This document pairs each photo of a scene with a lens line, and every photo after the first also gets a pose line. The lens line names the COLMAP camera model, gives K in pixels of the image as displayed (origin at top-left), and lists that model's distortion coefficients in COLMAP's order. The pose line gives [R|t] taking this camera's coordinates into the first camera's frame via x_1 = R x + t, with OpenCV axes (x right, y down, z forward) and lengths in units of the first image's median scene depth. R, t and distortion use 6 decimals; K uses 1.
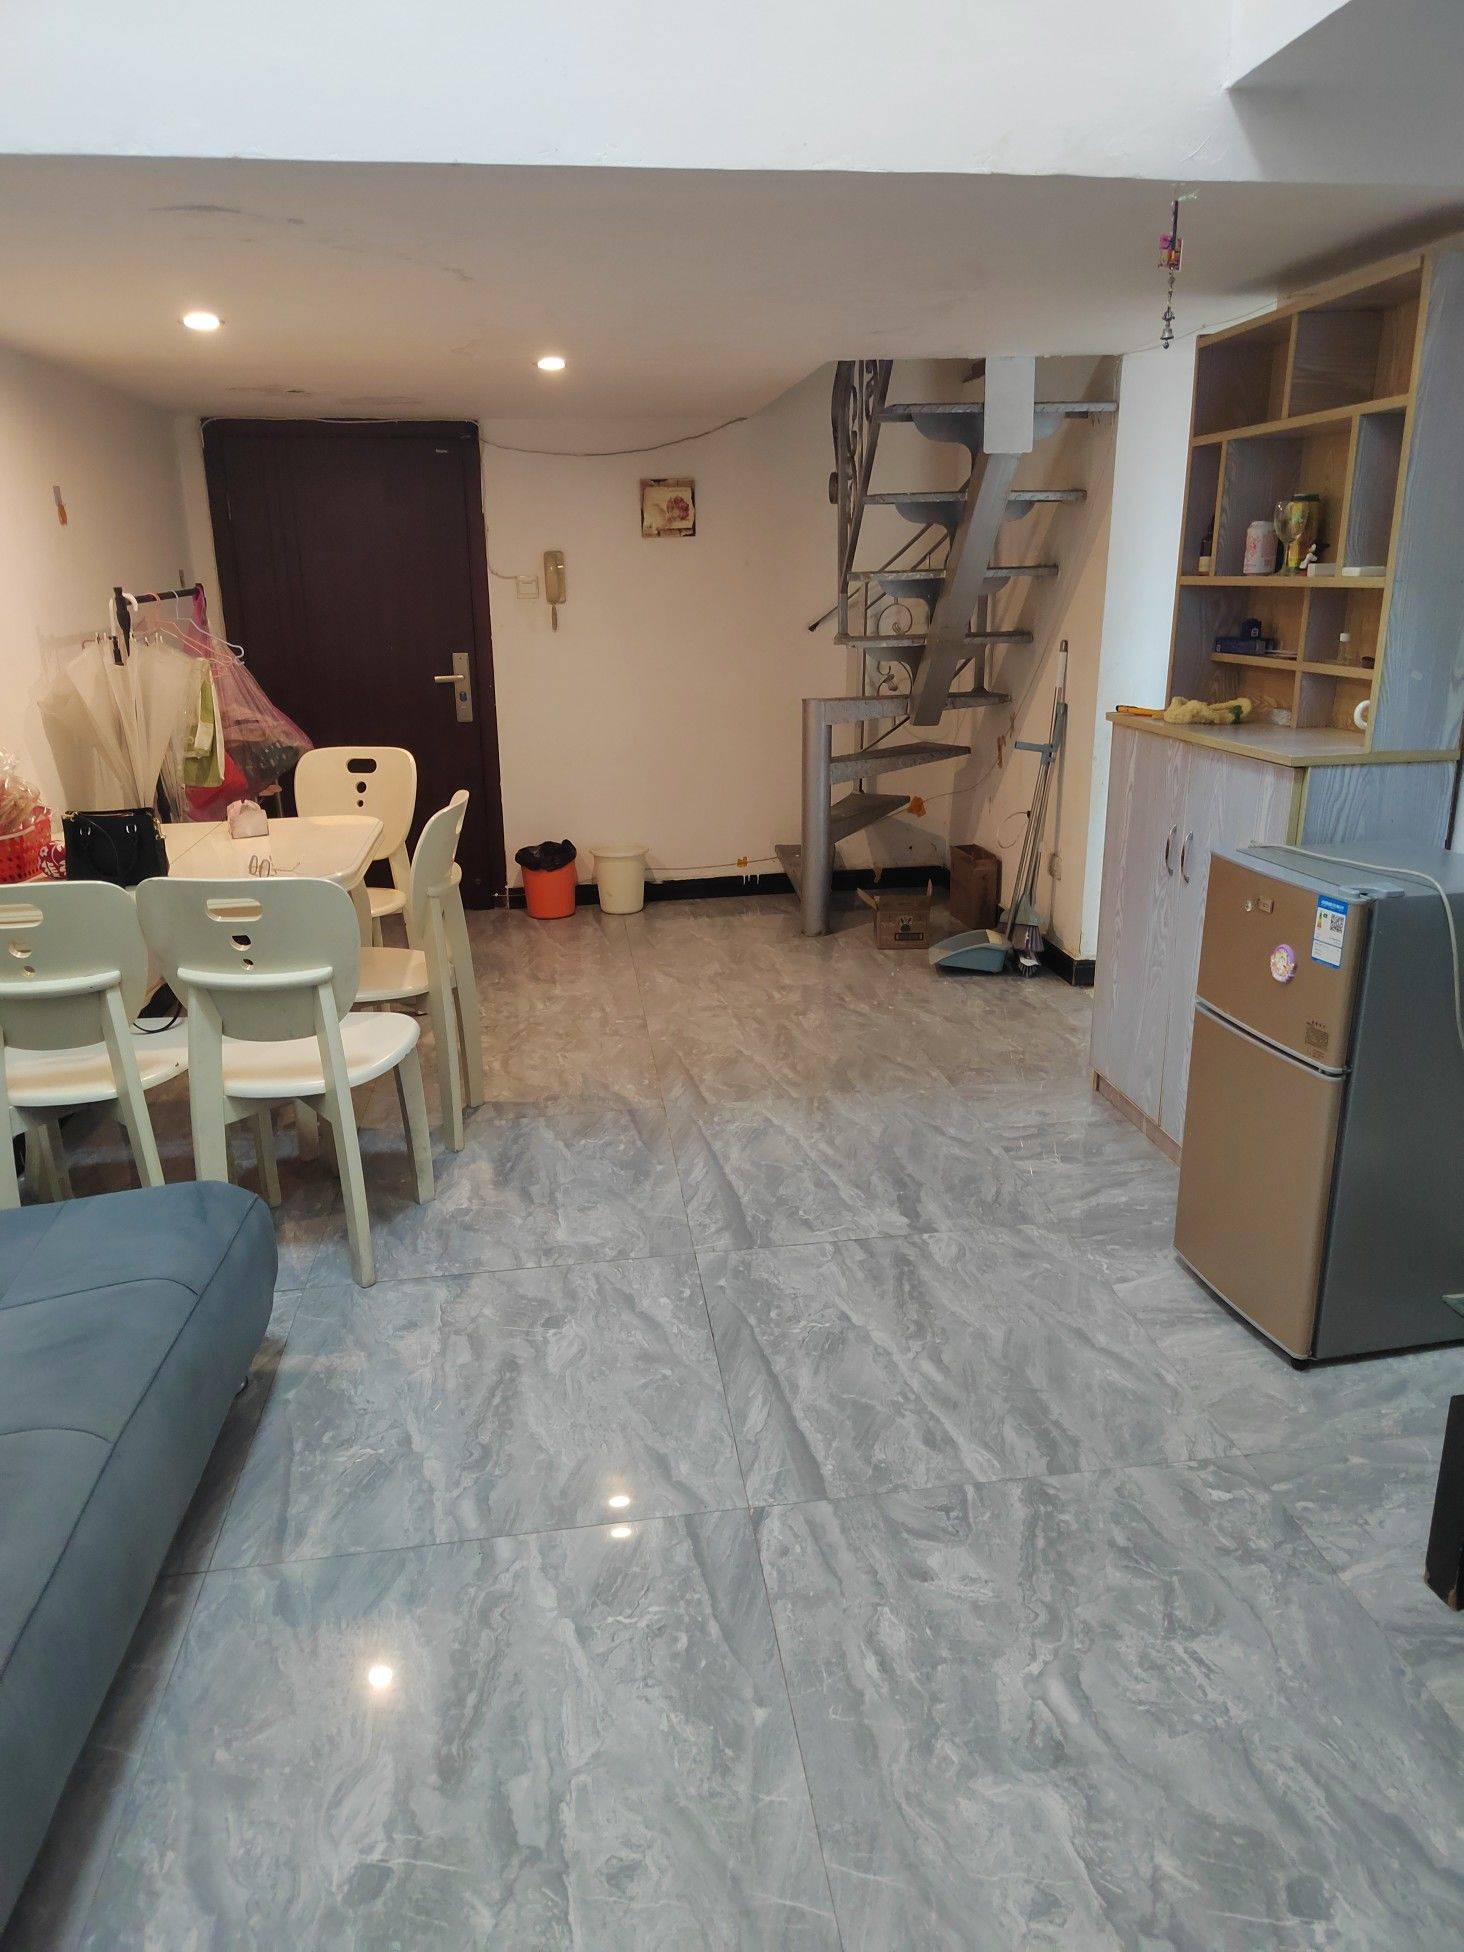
lens RADIAL K [[1332.9, 0, 745.1], [0, 1332.9, 978.0], [0, 0, 1]] dist [0.042382, -0.034725]
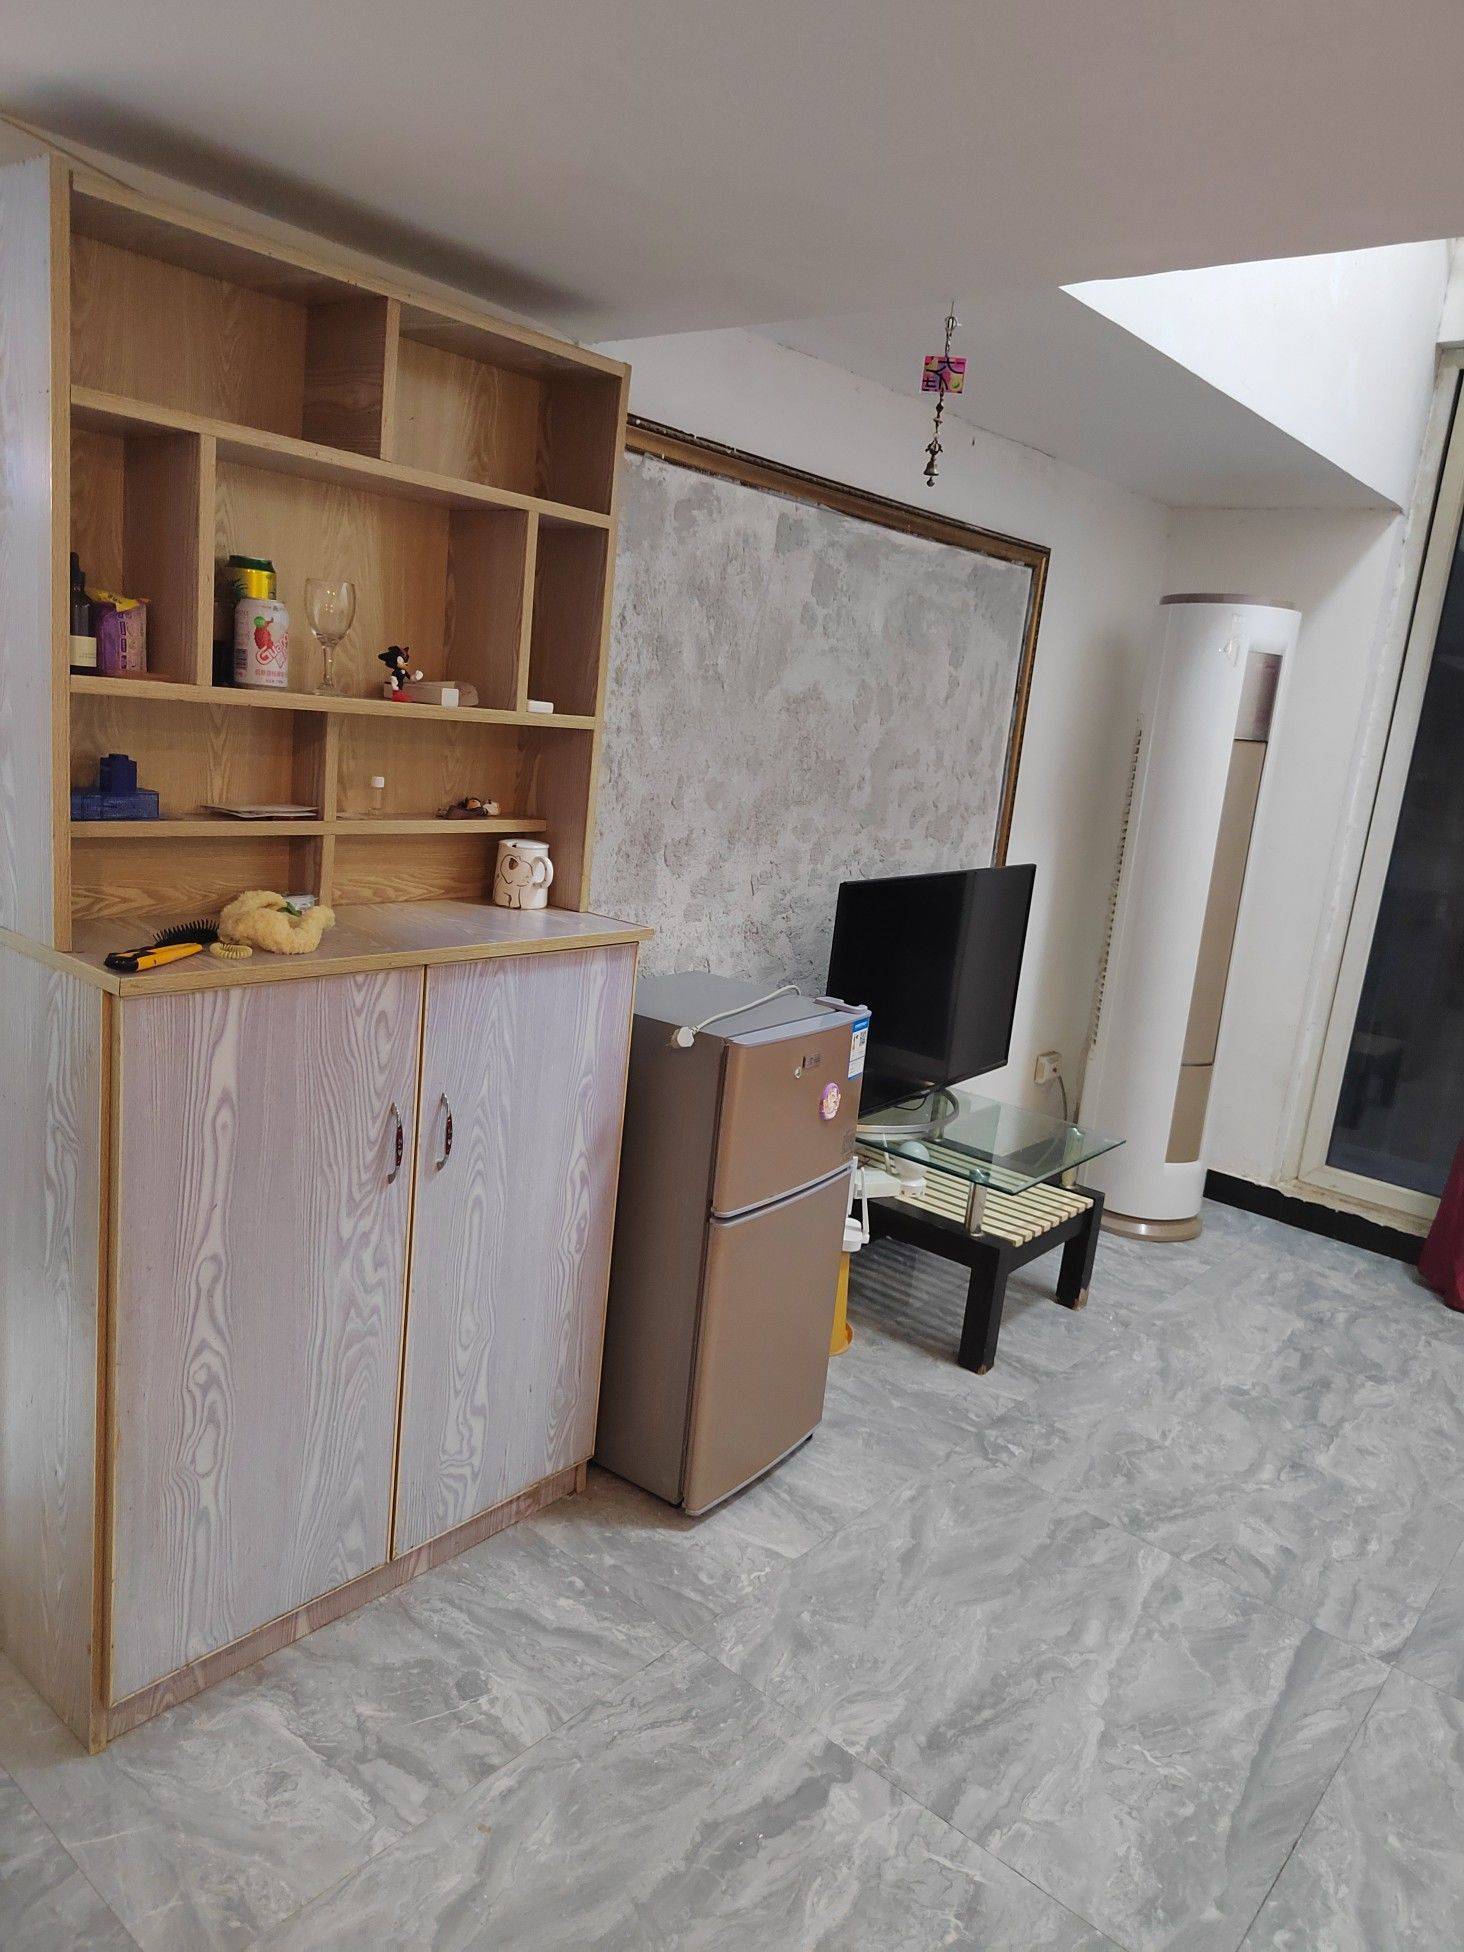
lens RADIAL K [[1332.9, 0, 728.9], [0, 1332.9, 975.9], [0, 0, 1]] dist [0.042382, -0.034725]
pose [[-0.665649, -0.202437, 0.718284, -0.257464], [0.128228, 0.917163, 0.377320, -0.481063], [-0.735166, 0.343267, -0.584550, 1.569075]]
